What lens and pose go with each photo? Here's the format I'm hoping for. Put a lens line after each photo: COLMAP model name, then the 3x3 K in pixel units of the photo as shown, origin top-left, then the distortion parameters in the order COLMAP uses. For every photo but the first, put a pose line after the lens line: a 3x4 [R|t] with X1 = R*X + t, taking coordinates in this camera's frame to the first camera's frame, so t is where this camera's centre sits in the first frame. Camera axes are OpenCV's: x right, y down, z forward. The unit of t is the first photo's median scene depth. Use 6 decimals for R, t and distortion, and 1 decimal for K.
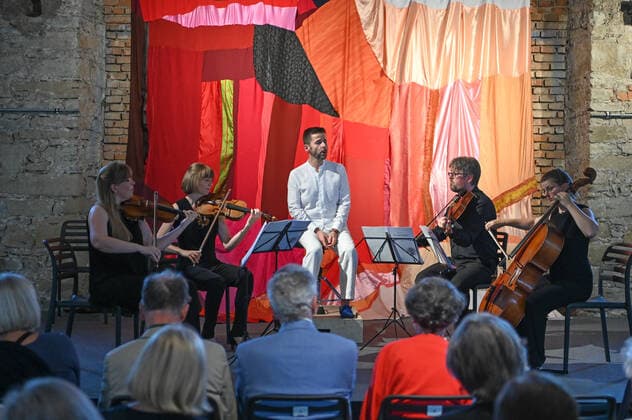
lens RADIAL K [[1205.8, 0, 316.0], [0, 1205.8, 210.0], [0, 0, 1]] dist [0.012891, 0.059053]
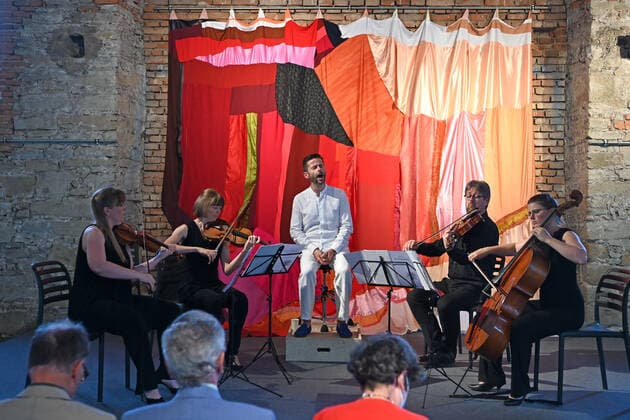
lens RADIAL K [[913.9, 0, 297.6], [0, 913.9, 205.9], [0, 0, 1]] dist [0.004858, 0.027772]
pose [[0.995823, 0.001045, -0.091294, 0.044507], [-0.002914, 0.999789, -0.020342, -0.005897], [0.091254, 0.020523, 0.995616, 0.171027]]
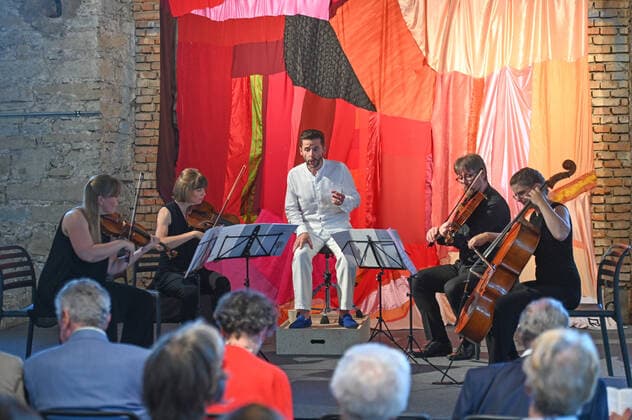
lens RADIAL K [[1282.9, 0, 316.2], [0, 1282.9, 236.1], [0, 0, 1]] dist [-0.071315, -0.200954]
pose [[0.985771, -0.011900, -0.167669, 0.138175], [0.015143, 0.999722, 0.018078, 0.000513], [0.167407, -0.020360, 0.985678, 0.018919]]
